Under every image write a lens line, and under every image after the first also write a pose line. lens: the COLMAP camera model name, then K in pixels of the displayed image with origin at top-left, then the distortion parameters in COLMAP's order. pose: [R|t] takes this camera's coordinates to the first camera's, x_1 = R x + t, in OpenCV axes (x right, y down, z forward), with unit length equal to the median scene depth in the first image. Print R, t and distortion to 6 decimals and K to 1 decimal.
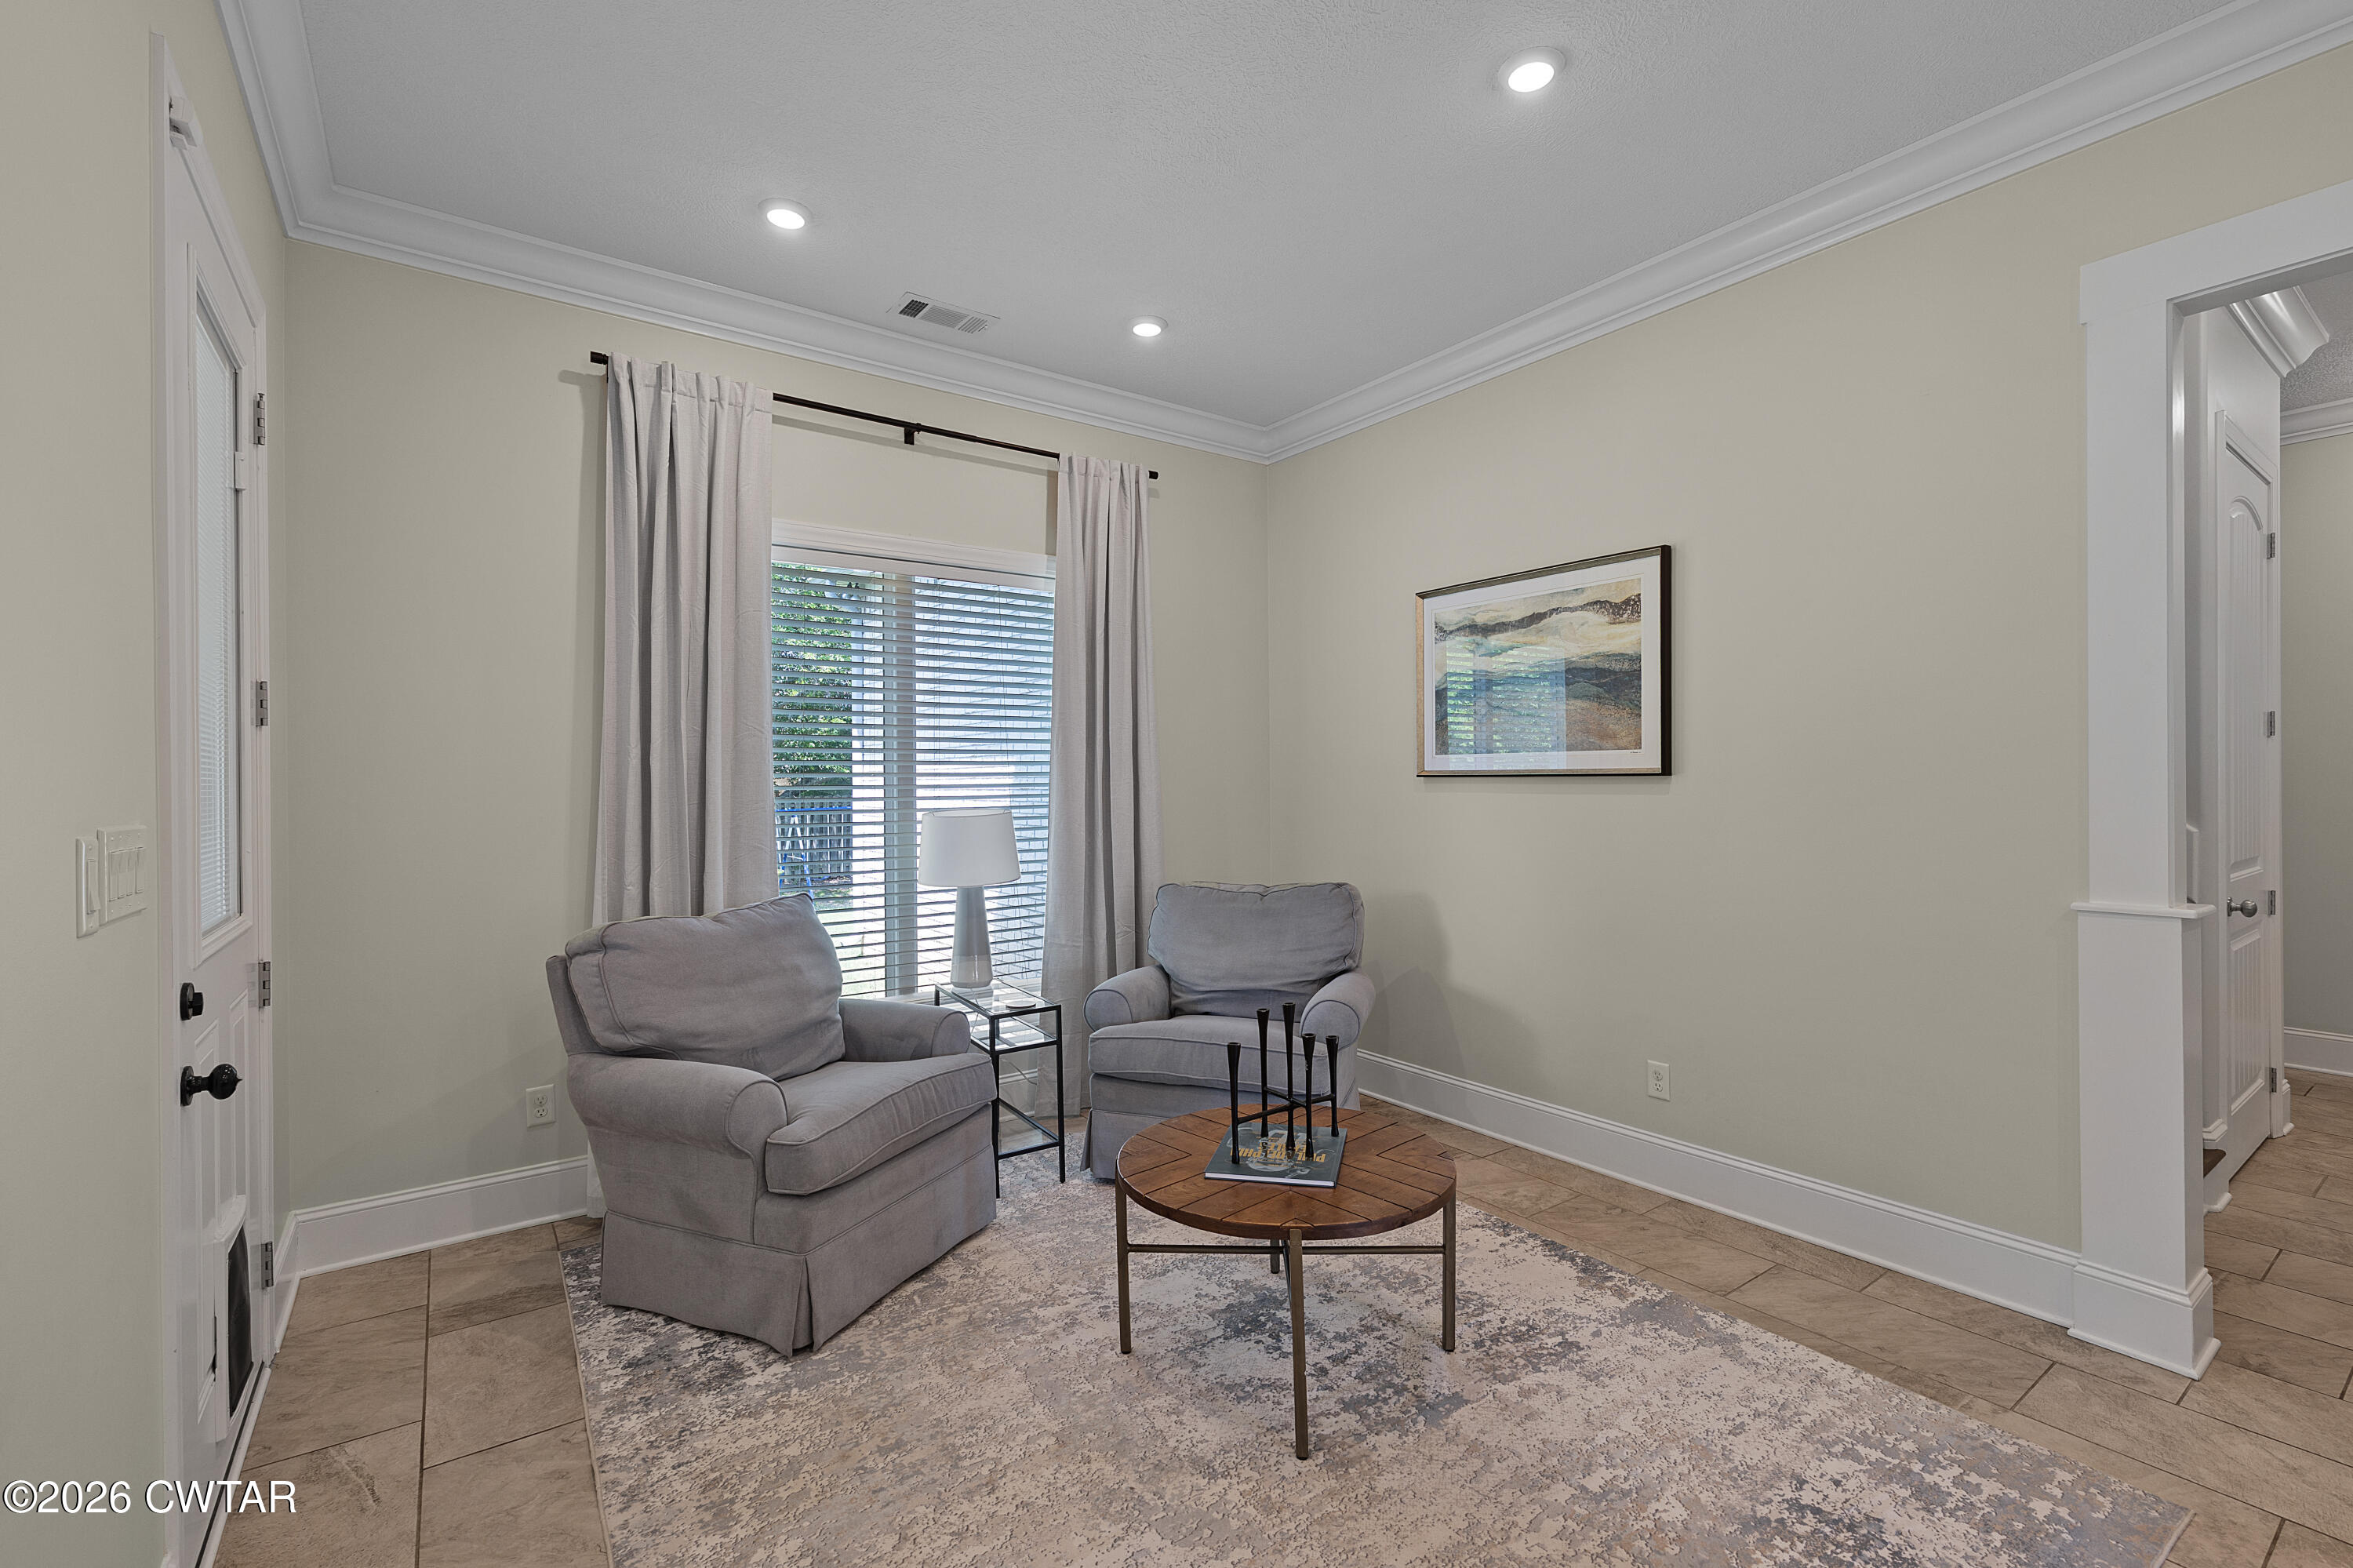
lens RADIAL K [[1023.1, 0, 1188.5], [0, 1023.1, 779.1], [0, 0, 1]] dist [0.004727, 0.001237]
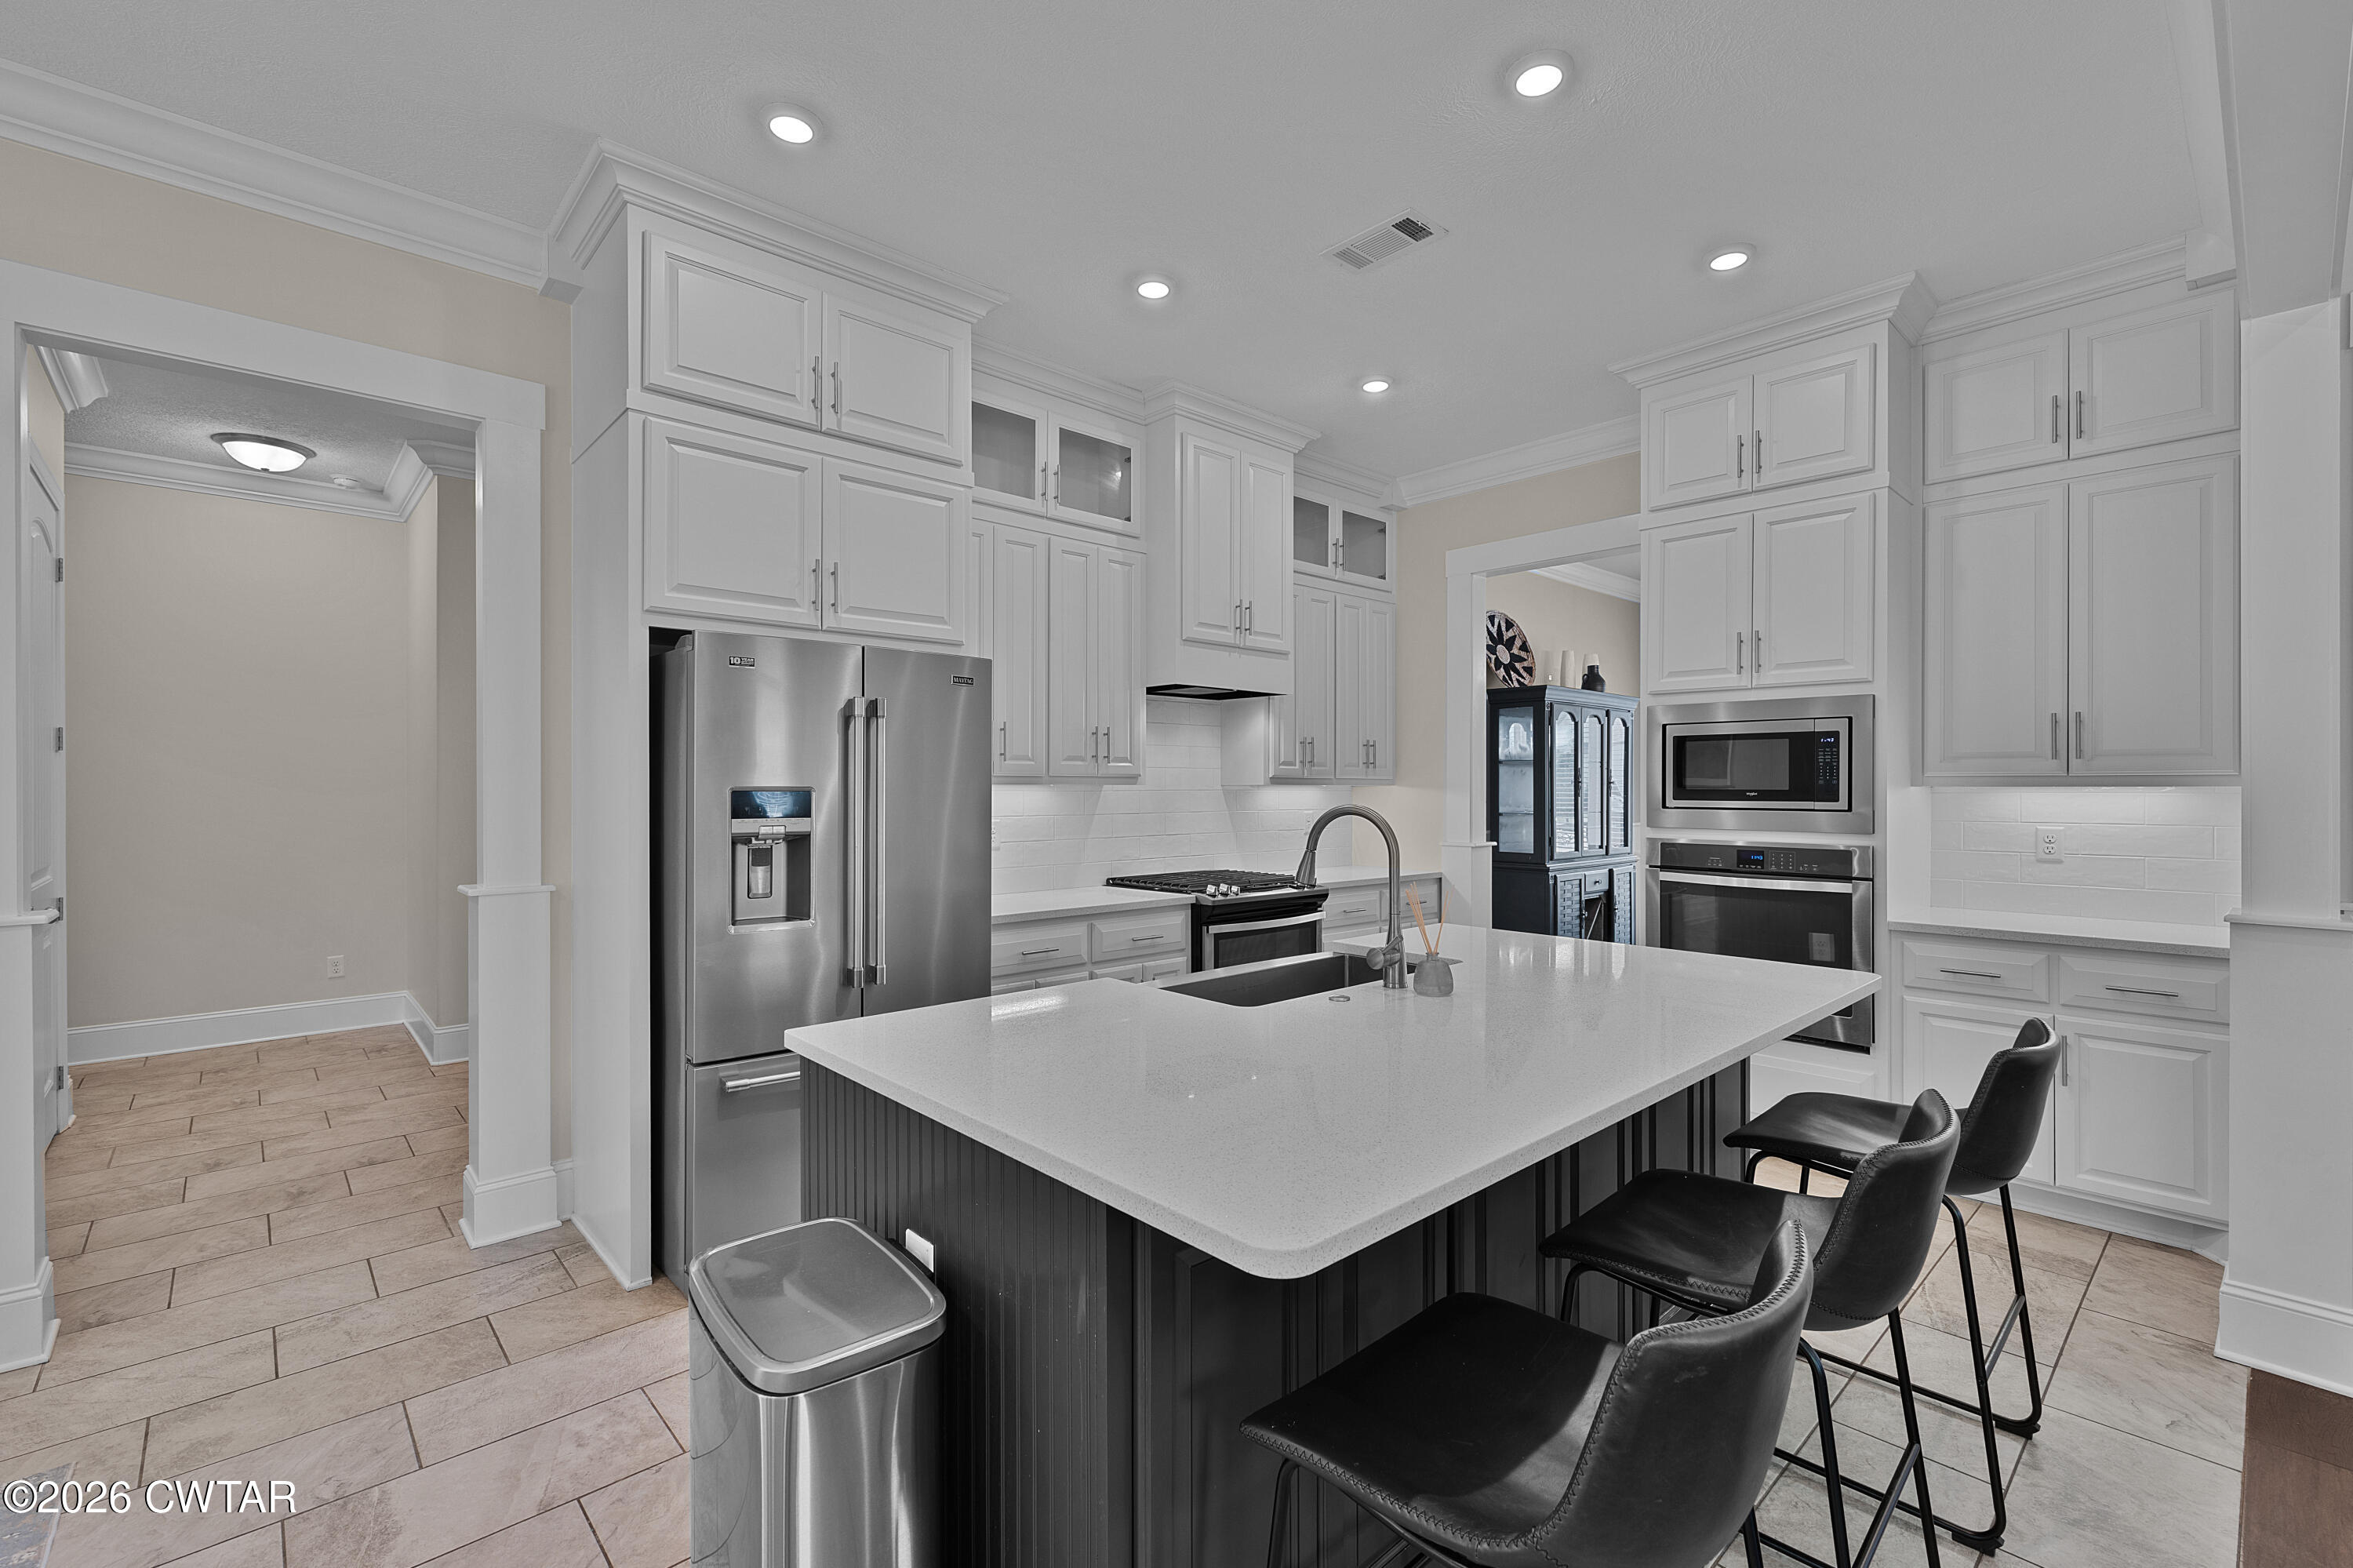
lens RADIAL K [[1023.1, 0, 1182.1], [0, 1023.1, 785.9], [0, 0, 1]] dist [0.004727, 0.001237]
pose [[-0.114420, 0.006869, 0.993409, -0.139713], [-0.000457, 0.999976, -0.006967, 0.000414], [-0.993432, -0.001251, -0.114414, -0.020509]]
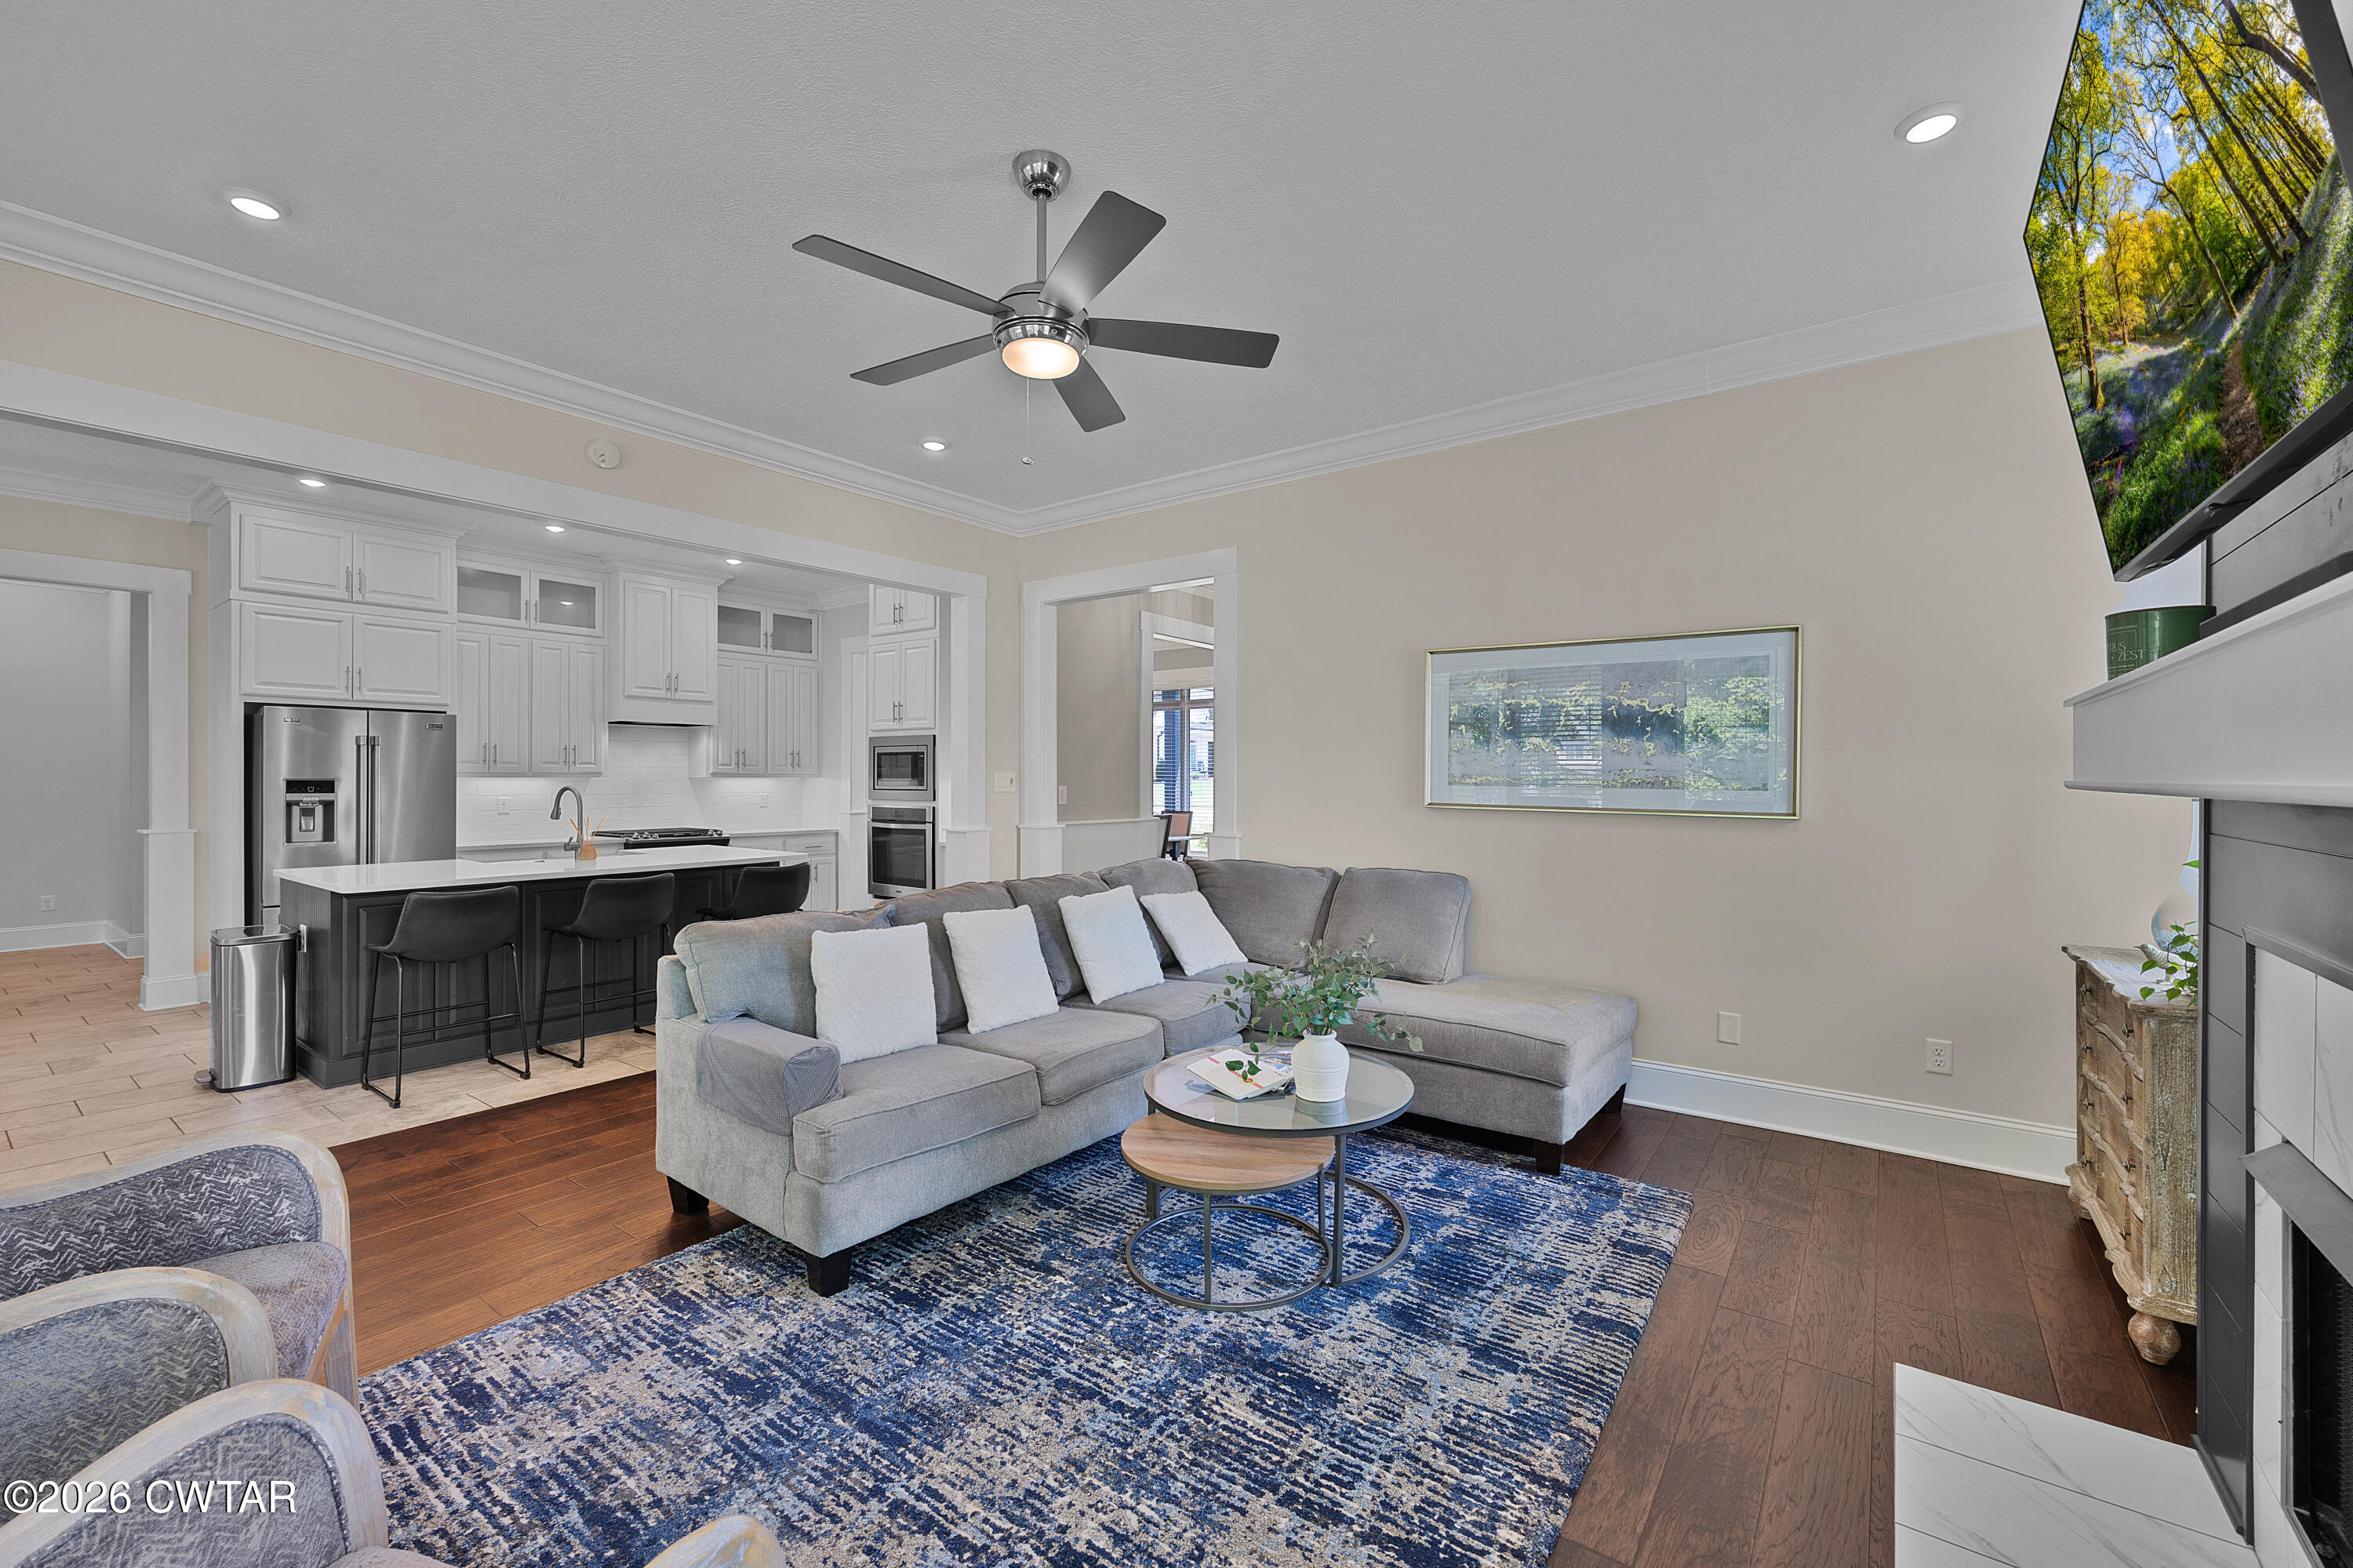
lens RADIAL K [[958.8, 0, 1181.5], [0, 958.8, 777.2], [0, 0, 1]] dist [0.002092, -0.000141]
pose [[-0.302922, 0.006265, 0.952995, -1.313373], [0.000986, 0.999980, -0.006261, 0.004531], [-0.953015, -0.000957, -0.302922, -0.716732]]
